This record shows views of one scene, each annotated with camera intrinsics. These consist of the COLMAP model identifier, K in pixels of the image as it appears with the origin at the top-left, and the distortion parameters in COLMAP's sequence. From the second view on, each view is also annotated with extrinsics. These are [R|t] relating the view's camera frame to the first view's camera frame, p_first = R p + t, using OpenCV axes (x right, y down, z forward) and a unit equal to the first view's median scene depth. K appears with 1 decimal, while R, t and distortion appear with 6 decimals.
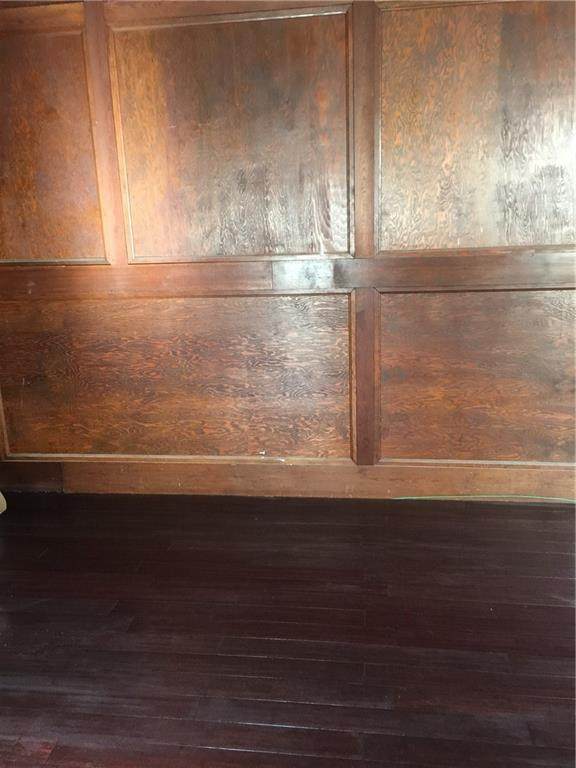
lens RADIAL K [[683.2, 0, 287.7], [0, 683.2, 383.5], [0, 0, 1]] dist [0.013571, -0.000826]
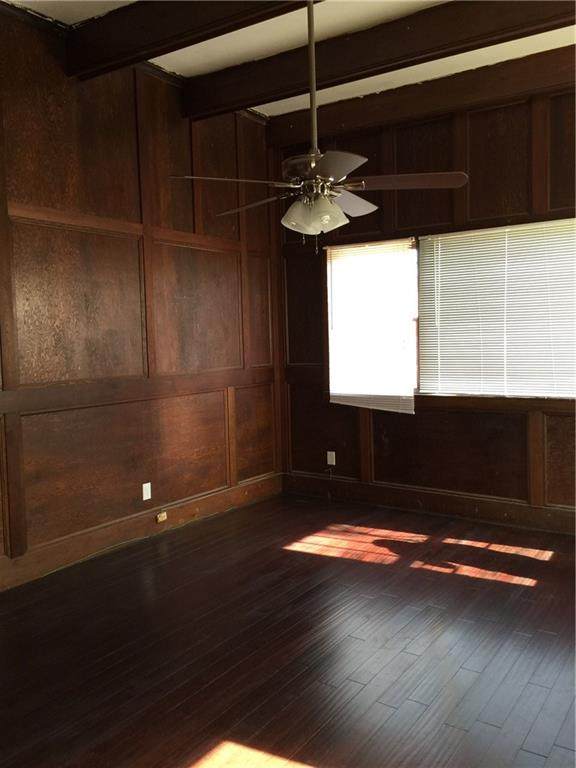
lens RADIAL K [[683.2, 0, 287.0], [0, 683.2, 380.6], [0, 0, 1]] dist [0.013571, -0.000826]
pose [[0.418293, -0.025709, 0.907948, -0.875018], [0.247664, 0.964952, -0.086776, 0.045358], [-0.873896, 0.261164, 0.410000, -0.008598]]
